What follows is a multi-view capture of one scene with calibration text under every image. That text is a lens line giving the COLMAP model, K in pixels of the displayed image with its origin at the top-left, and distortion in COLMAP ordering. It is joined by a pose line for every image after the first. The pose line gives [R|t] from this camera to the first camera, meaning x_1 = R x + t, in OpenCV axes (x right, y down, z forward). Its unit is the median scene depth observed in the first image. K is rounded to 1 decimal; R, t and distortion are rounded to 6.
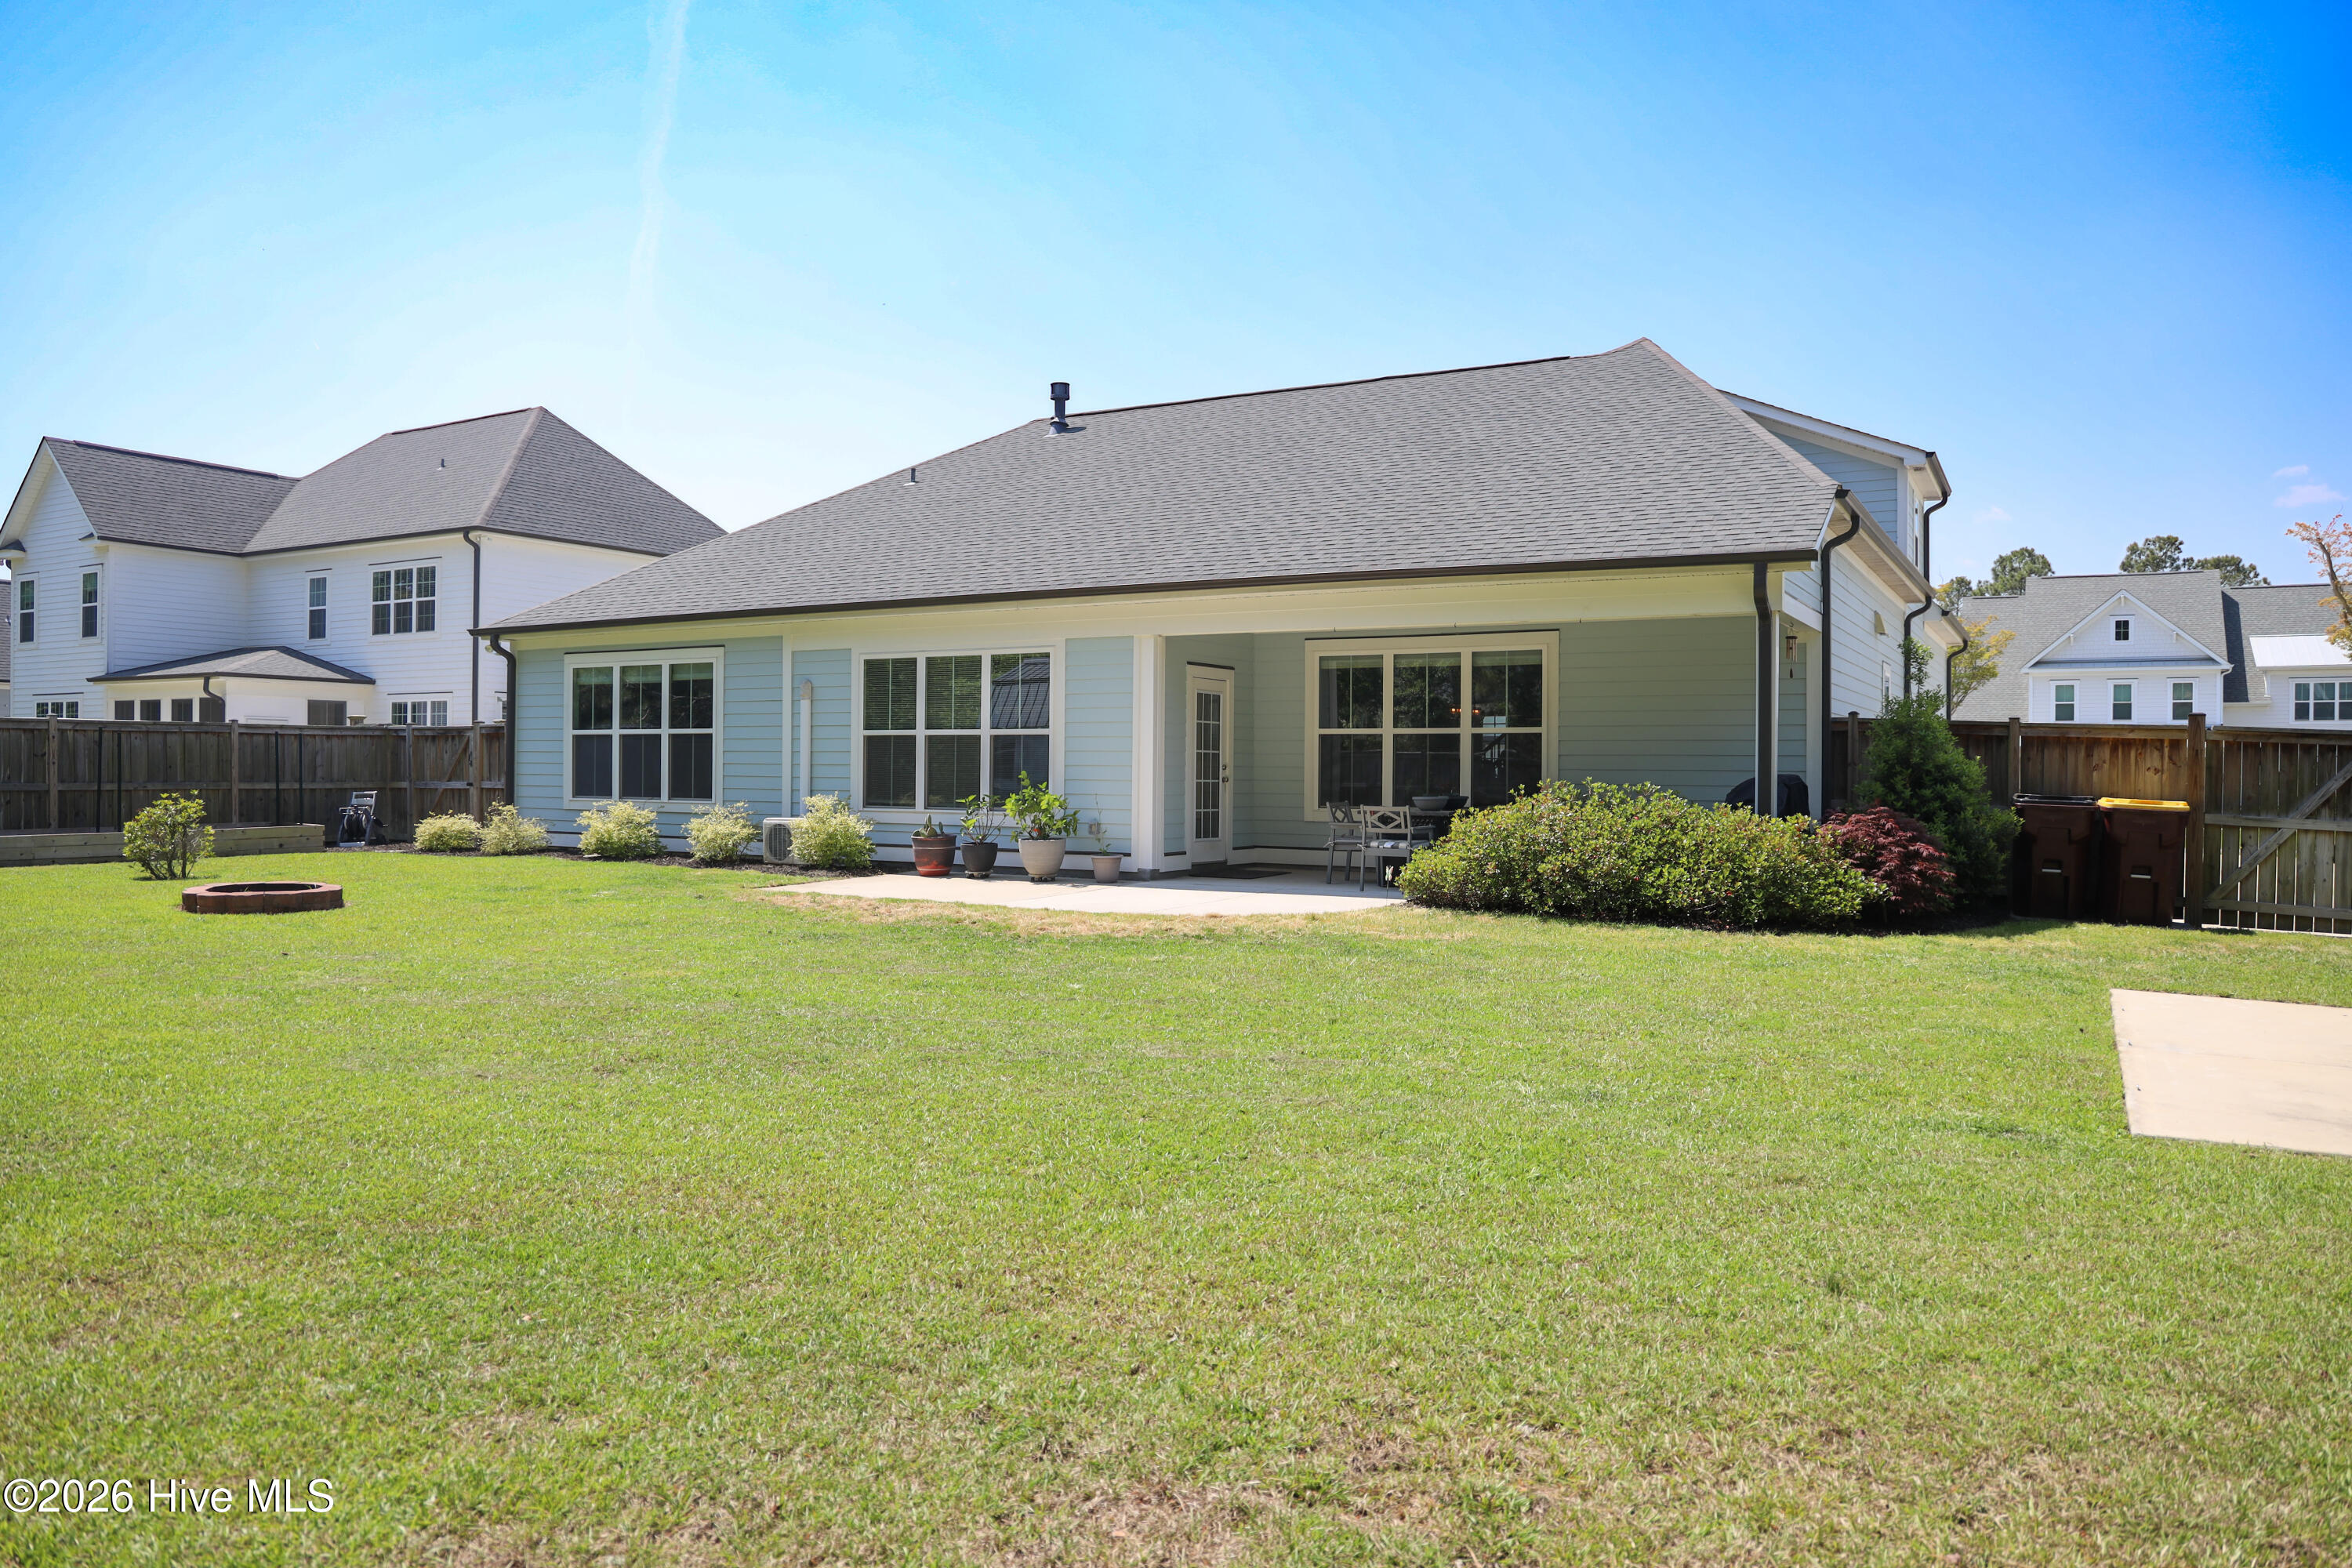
lens RADIAL K [[1611.9, 0, 1181.9], [0, 1611.9, 771.8], [0, 0, 1]] dist [-0.088187, 0.000774]
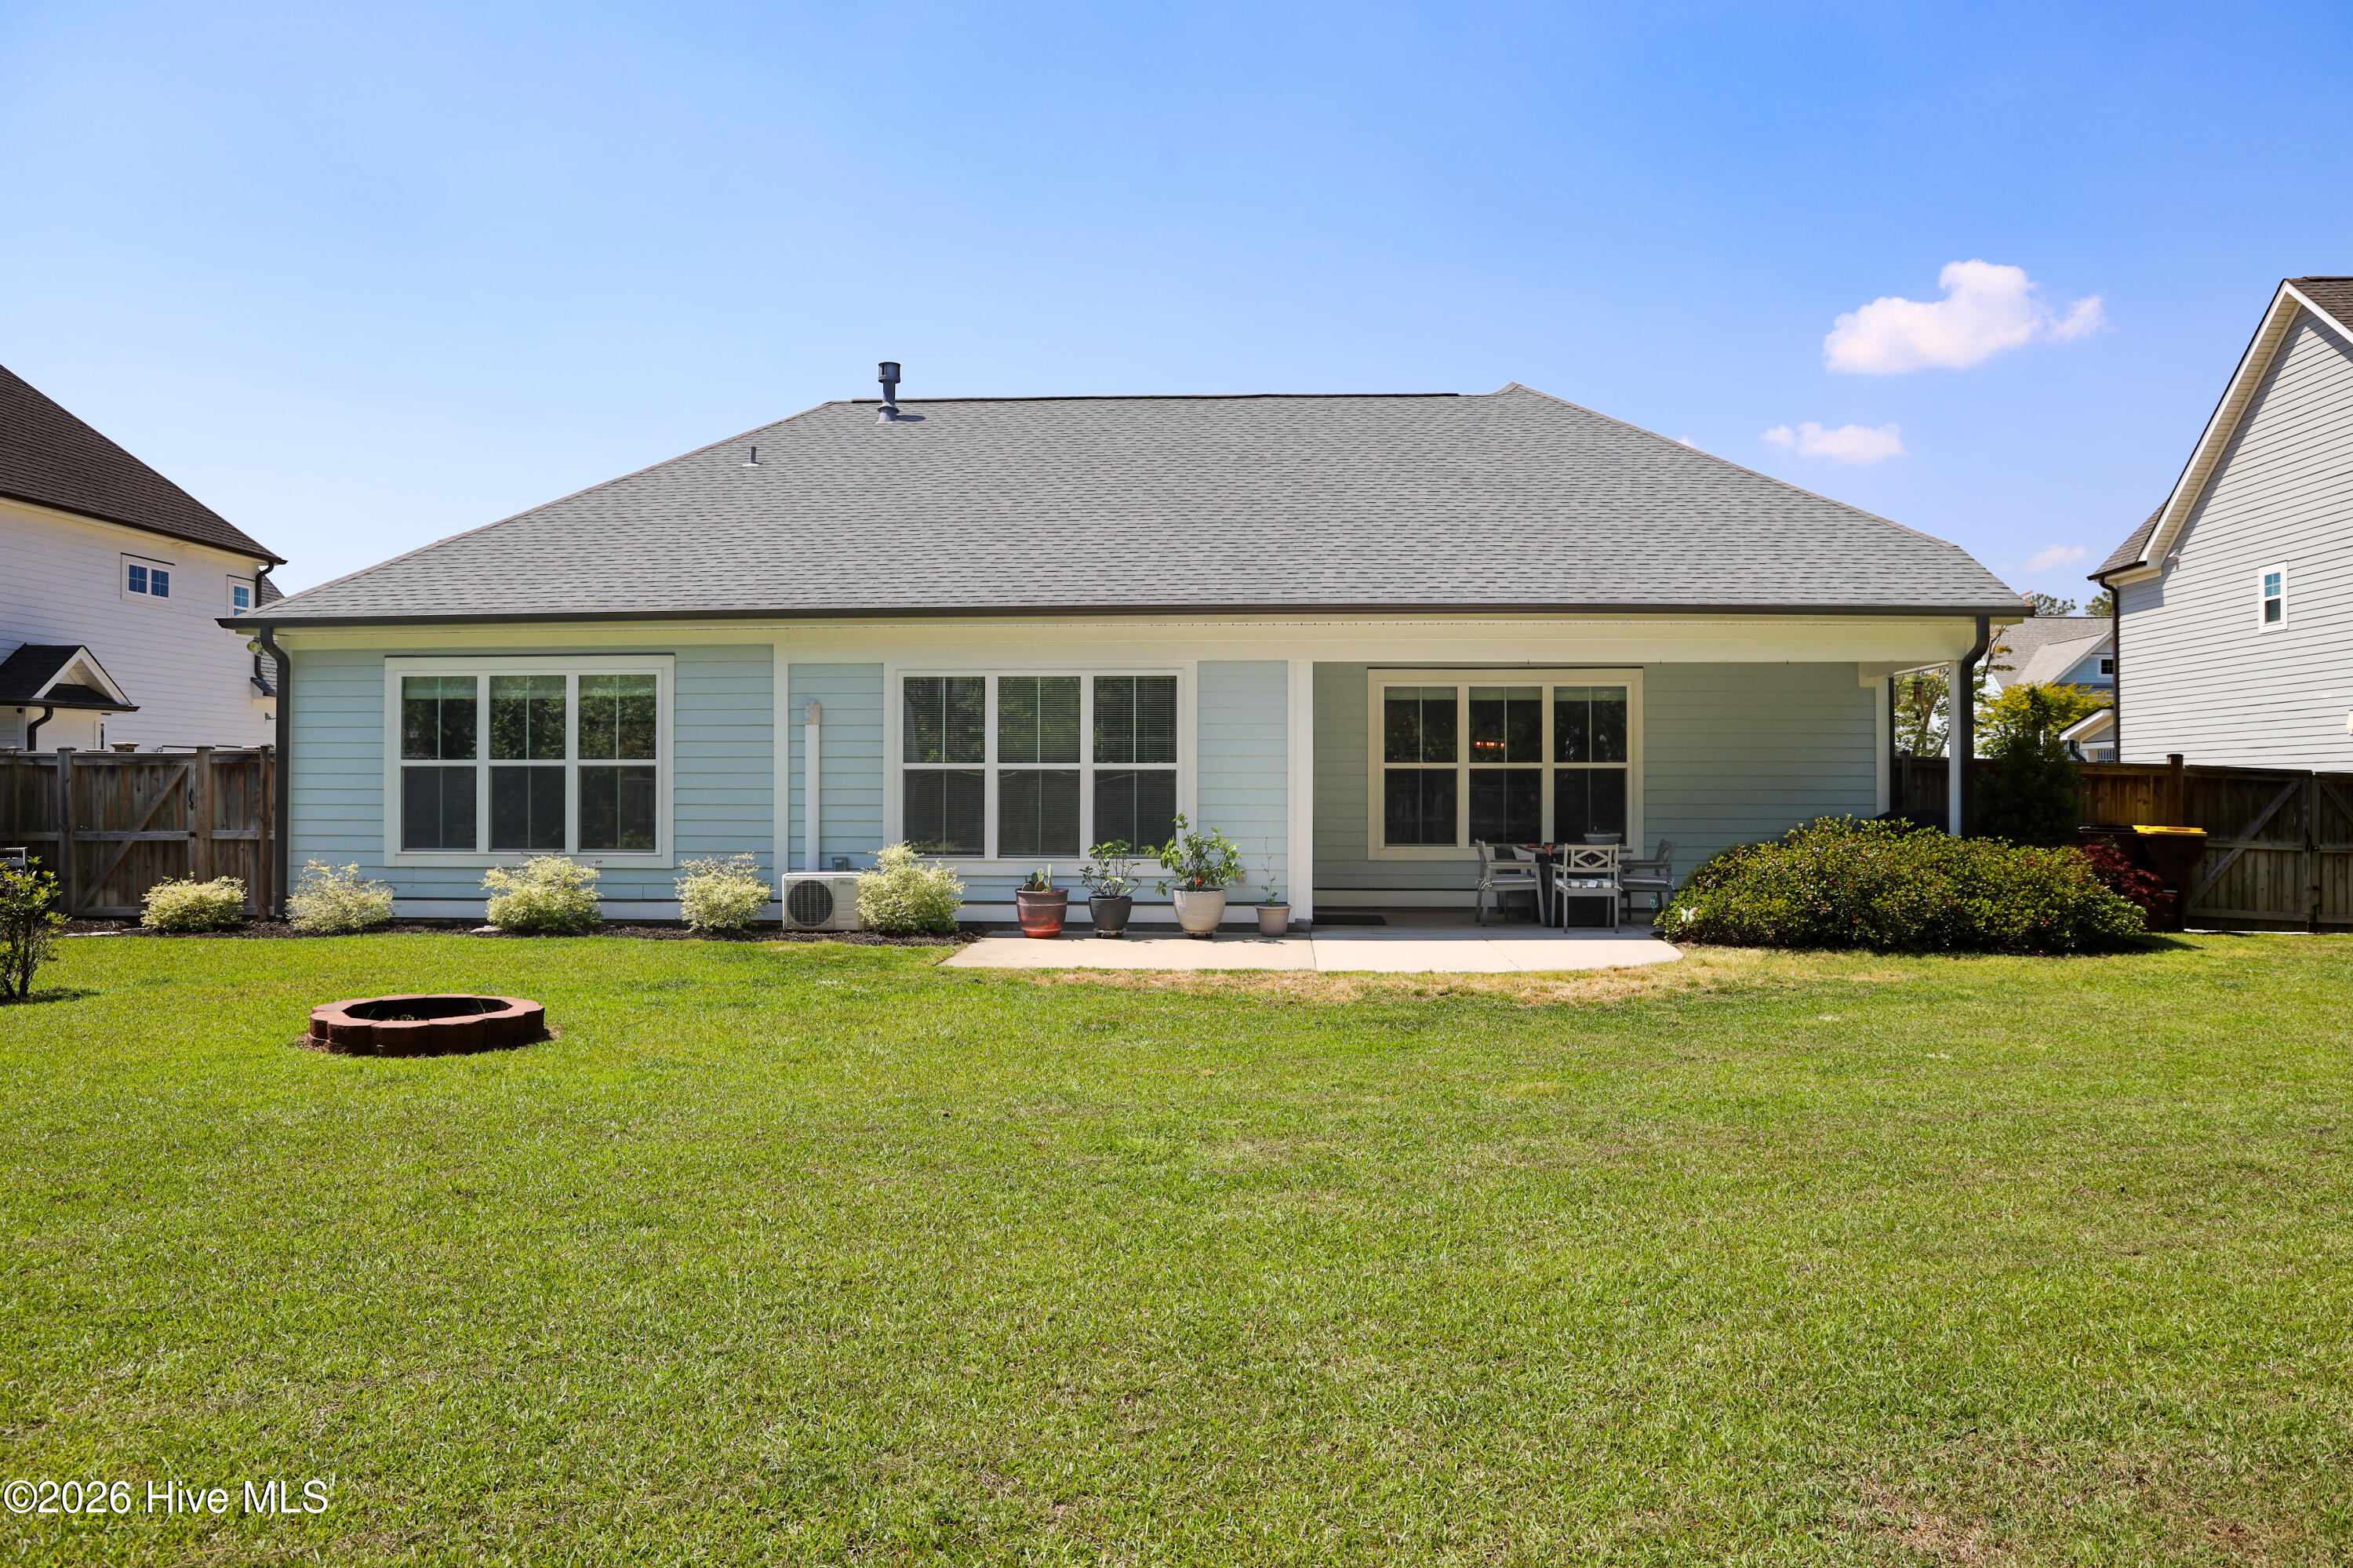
lens RADIAL K [[1637.4, 0, 1187.1], [0, 1637.4, 790.3], [0, 0, 1]] dist [-0.129402, 0.110515]
pose [[0.893026, -0.004656, 0.449982, -0.453880], [0.006415, 0.999977, -0.002385, -0.009223], [-0.449960, 0.005017, 0.893034, 0.195345]]
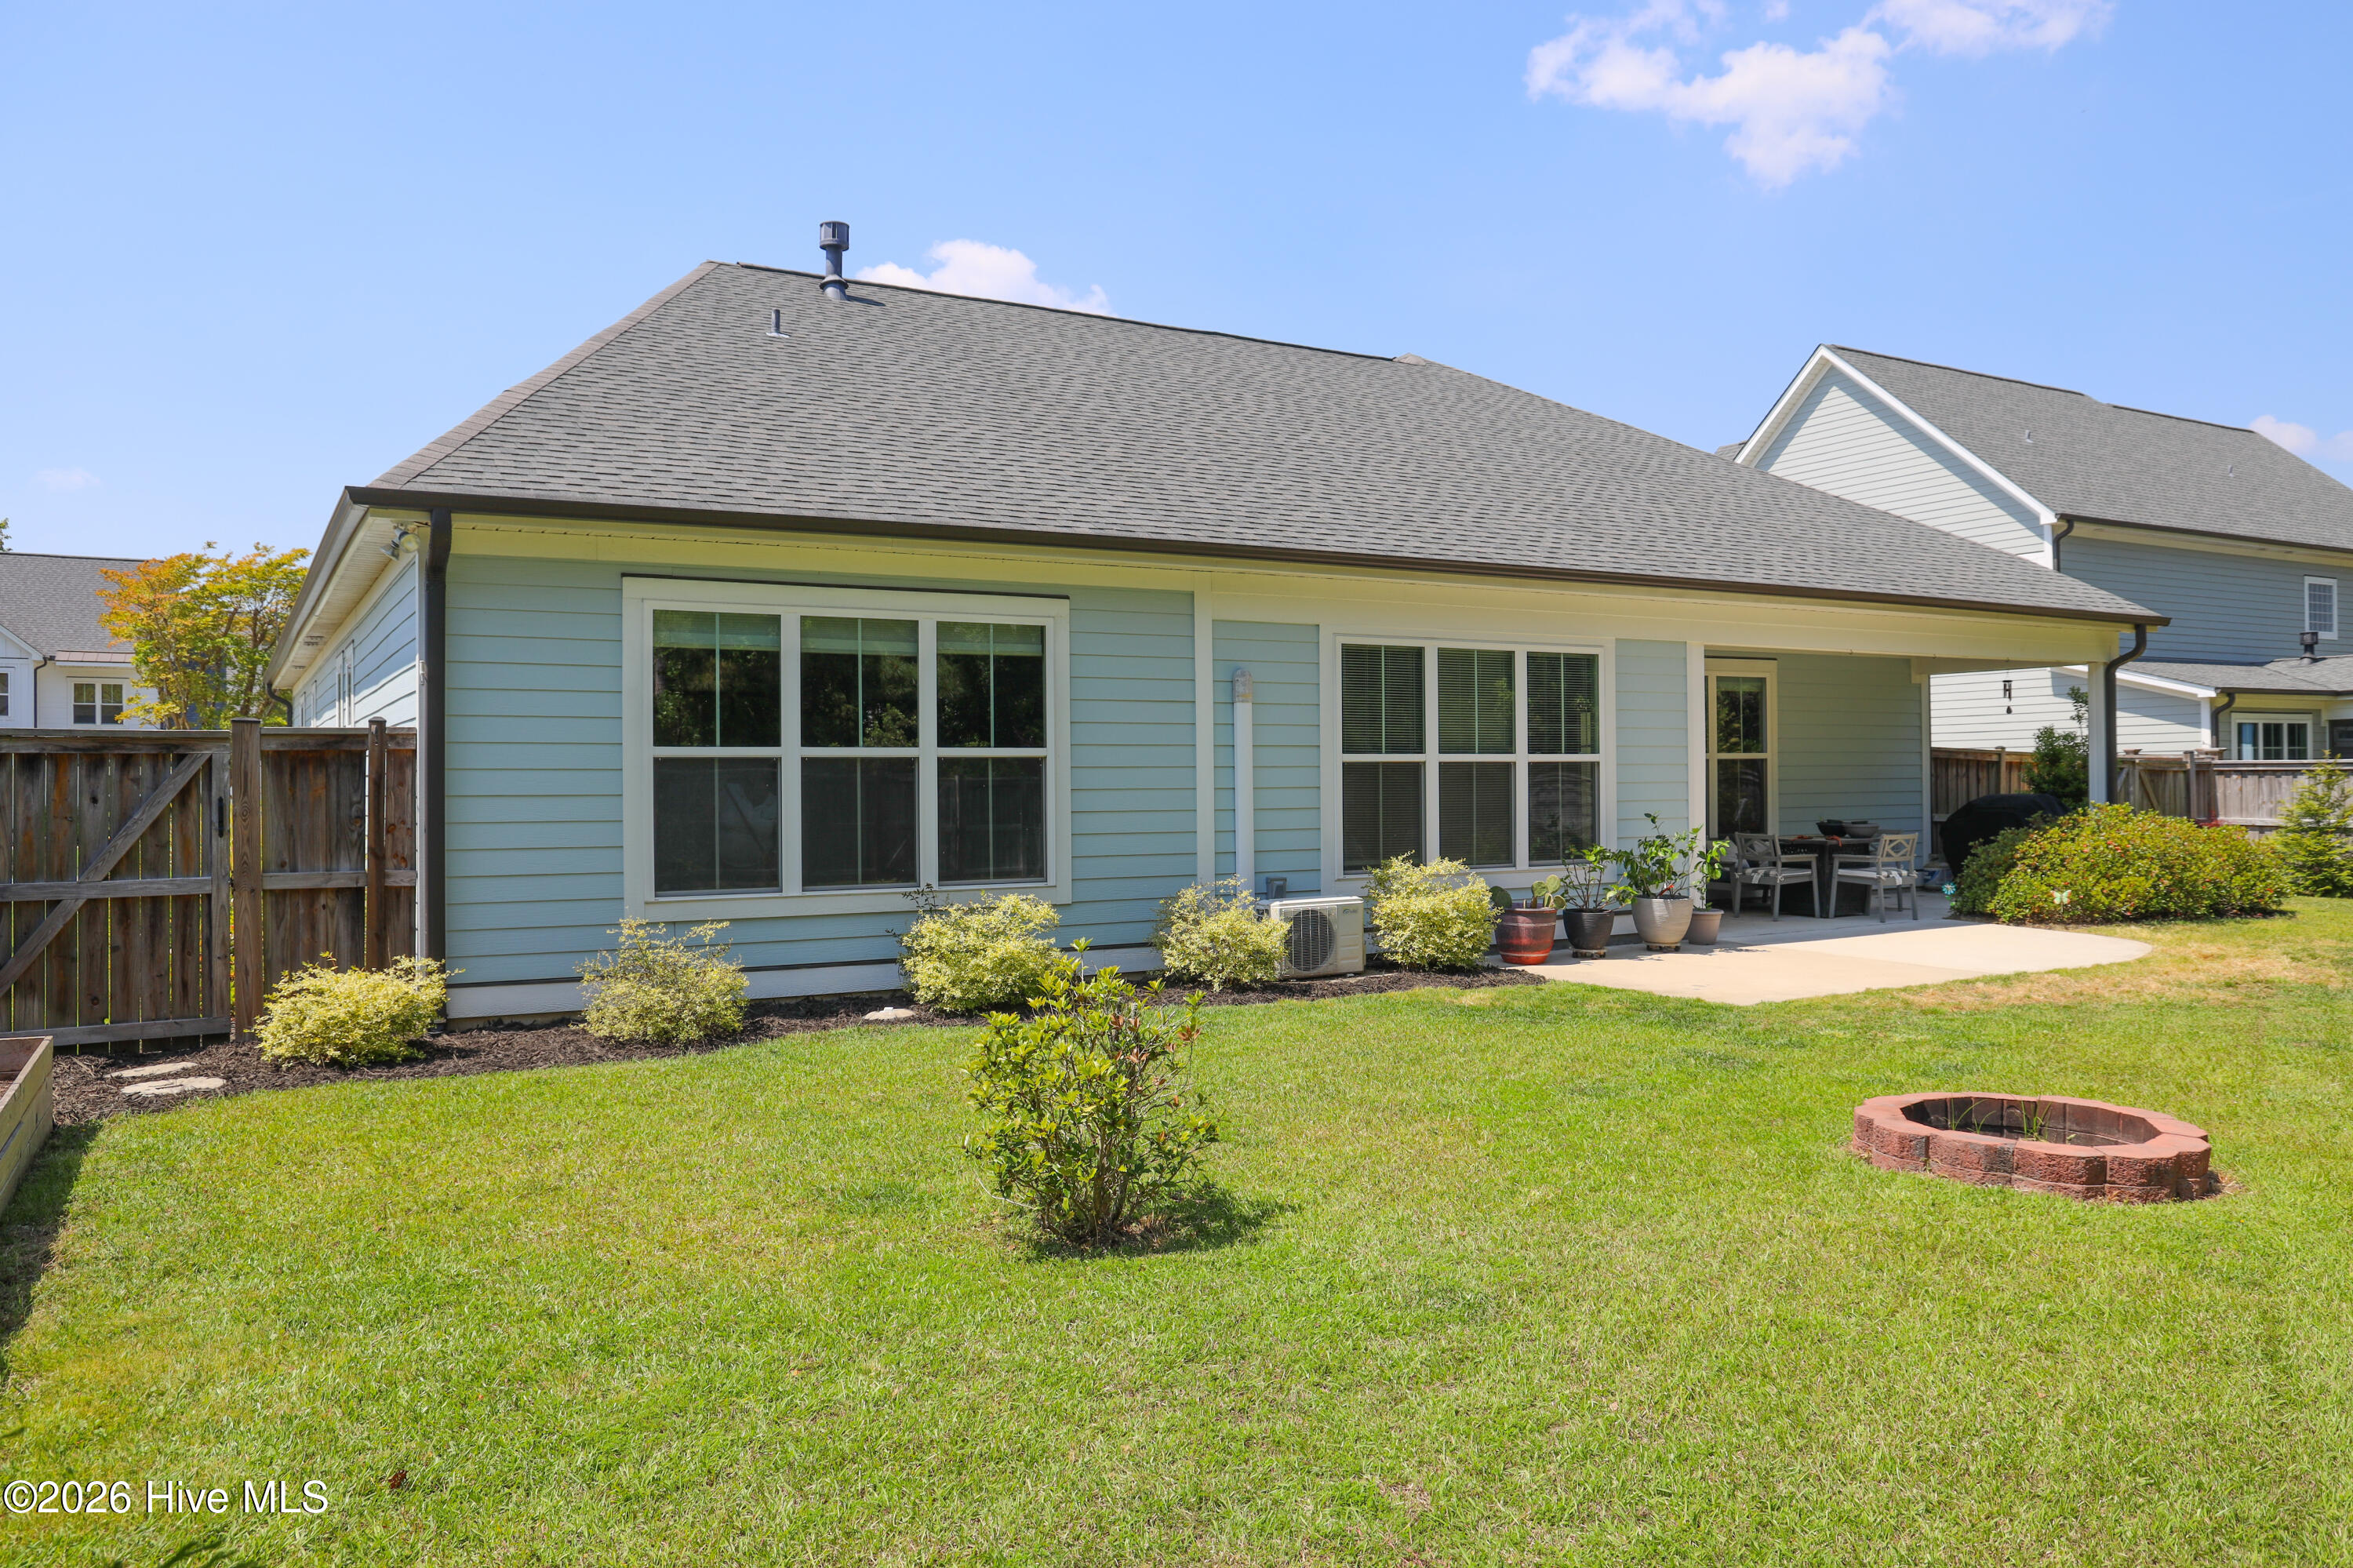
lens RADIAL K [[1709.9, 0, 1180.5], [0, 1709.9, 735.6], [0, 0, 1]] dist [-0.089226, 0.001162]
pose [[0.502695, 0.010584, 0.864399, -0.839590], [0.012865, 0.999723, -0.019723, -0.020872], [-0.864368, 0.021035, 0.502419, 0.729595]]
